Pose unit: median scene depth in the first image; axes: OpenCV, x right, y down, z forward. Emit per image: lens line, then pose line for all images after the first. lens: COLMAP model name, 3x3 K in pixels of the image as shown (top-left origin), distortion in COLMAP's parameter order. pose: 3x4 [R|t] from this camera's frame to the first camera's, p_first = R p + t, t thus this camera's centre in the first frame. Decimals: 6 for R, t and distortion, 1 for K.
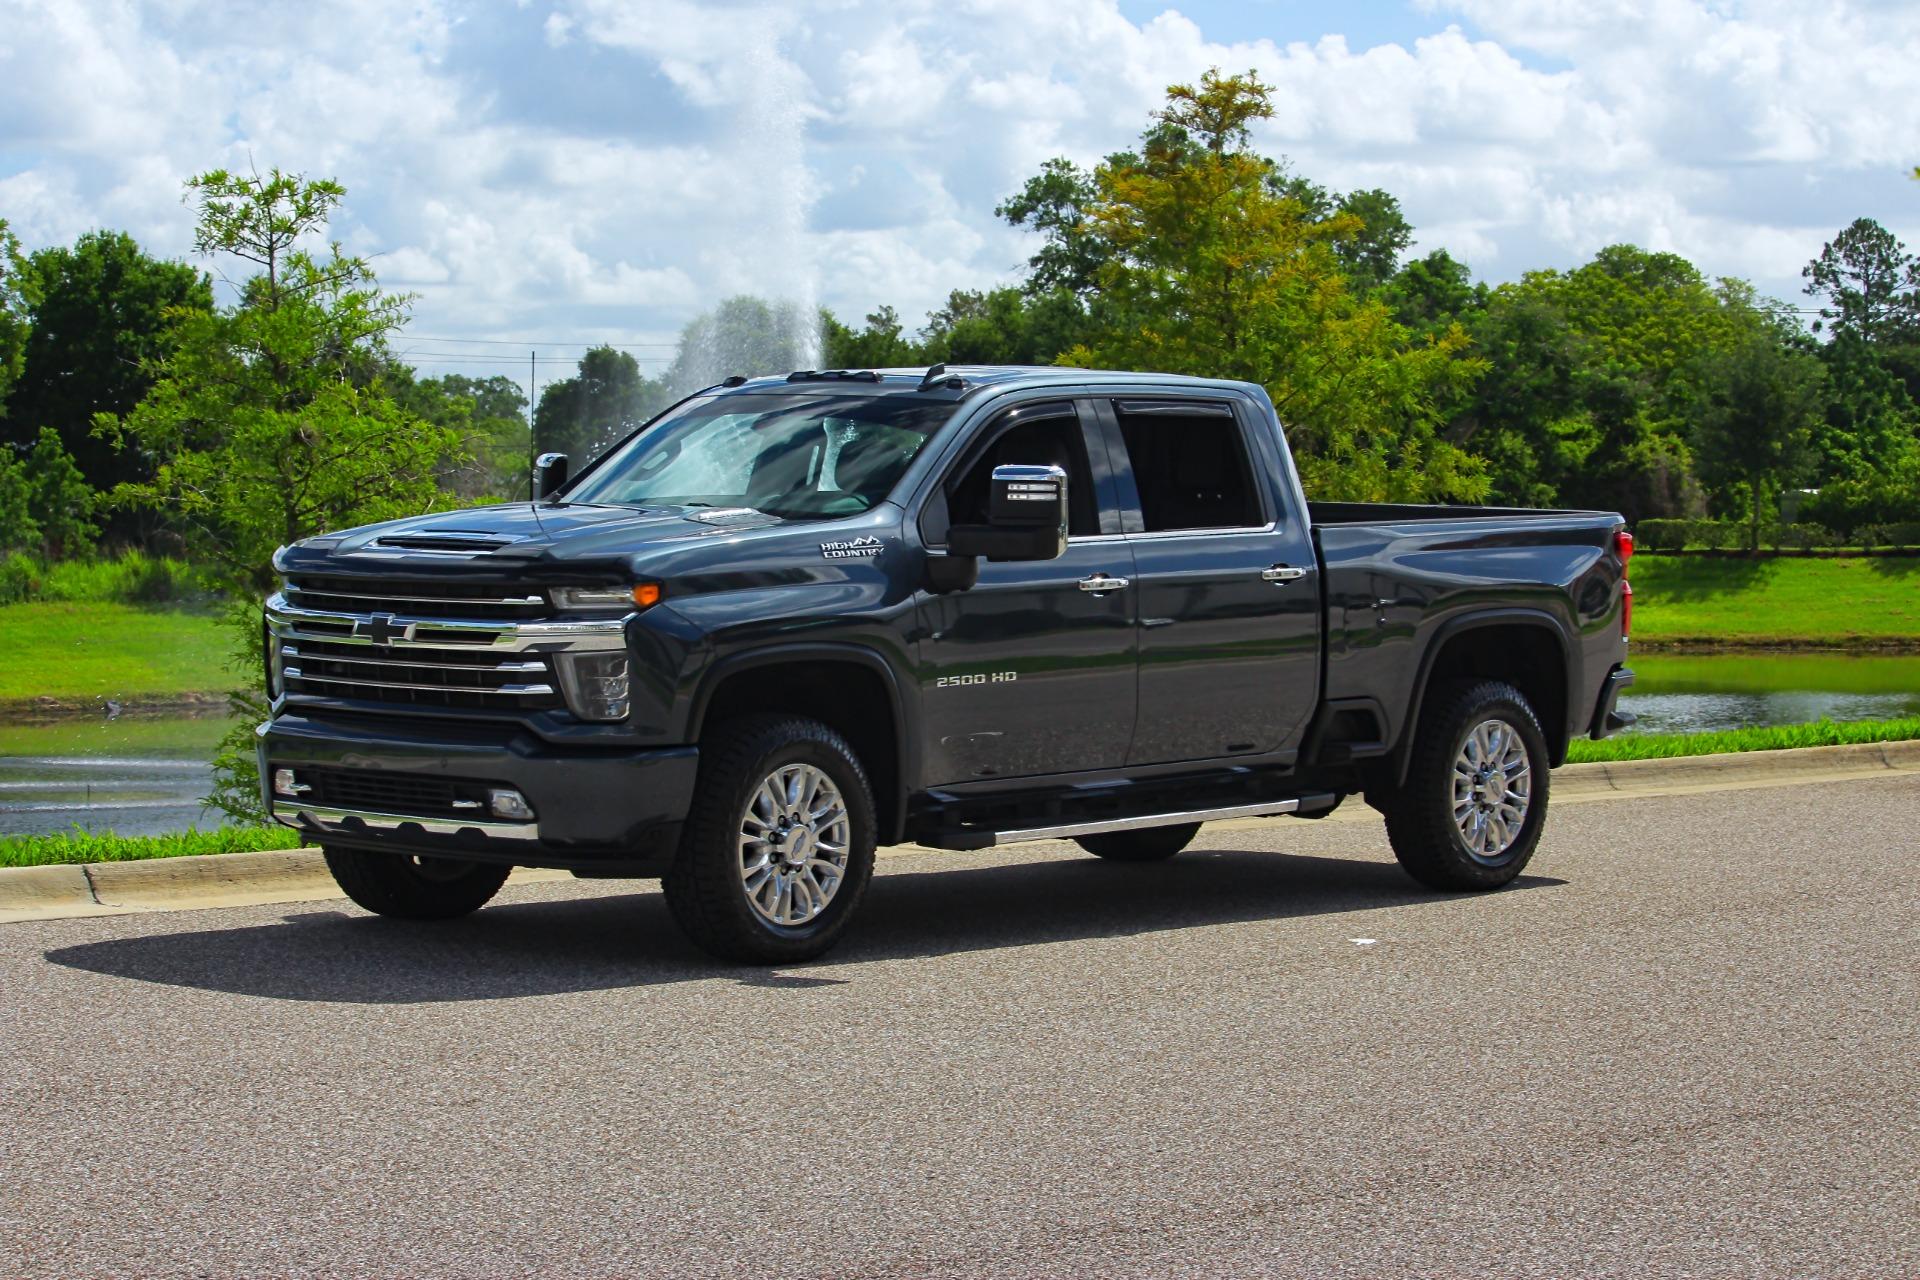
lens RADIAL K [[4905.4, 0, 964.7], [0, 4905.4, 693.8], [0, 0, 1]] dist [-0.377214, -0.187766]
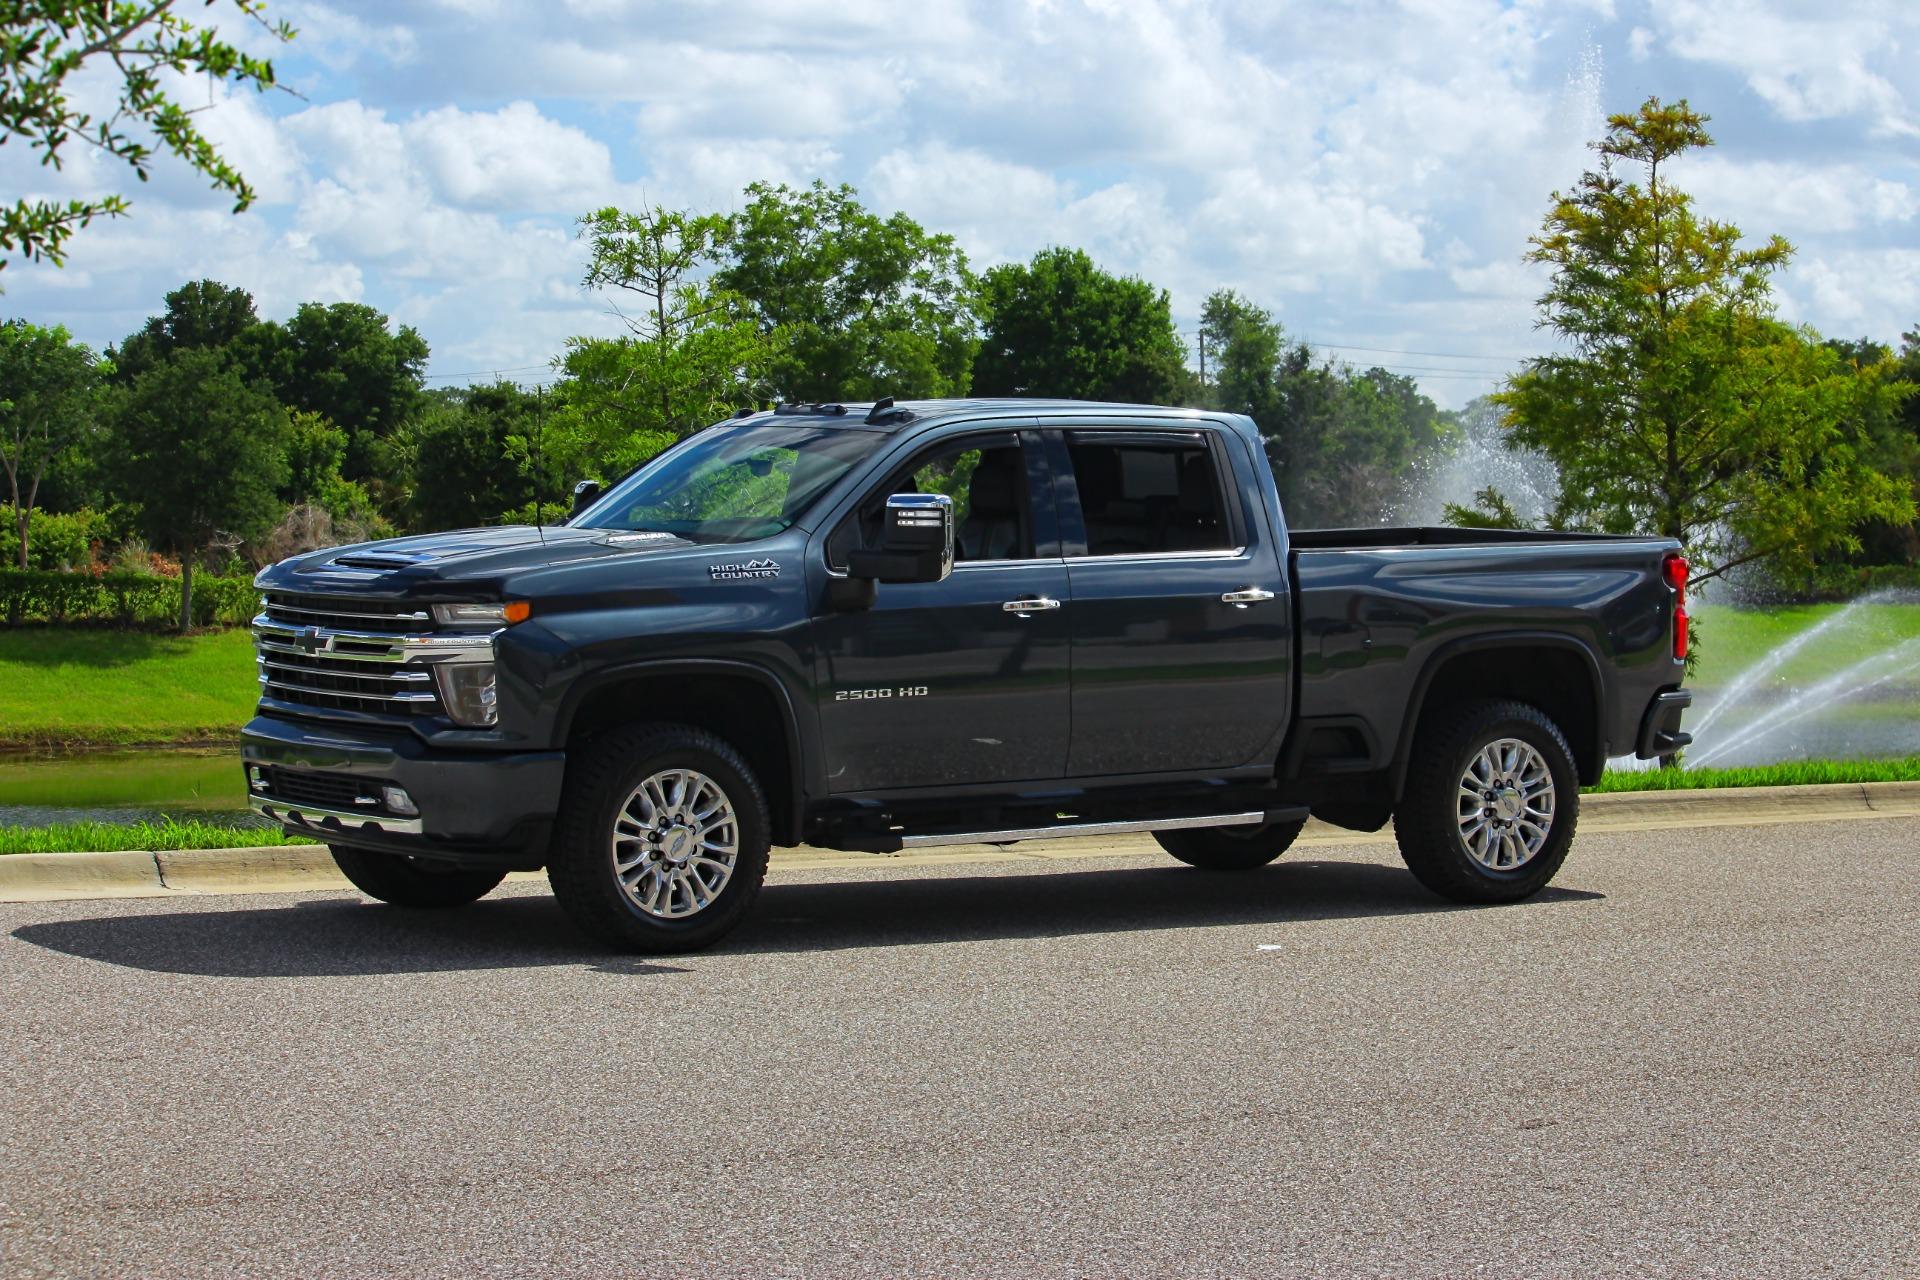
lens RADIAL K [[4920.9, 0, 1083.6], [0, 4920.9, 595.5], [0, 0, 1]] dist [-0.387369, -0.286021]
pose [[0.979189, 0.006498, -0.202849, 0.228661], [-0.011228, 0.999691, -0.022175, -0.000884], [0.202642, 0.023991, 0.978959, -0.035833]]
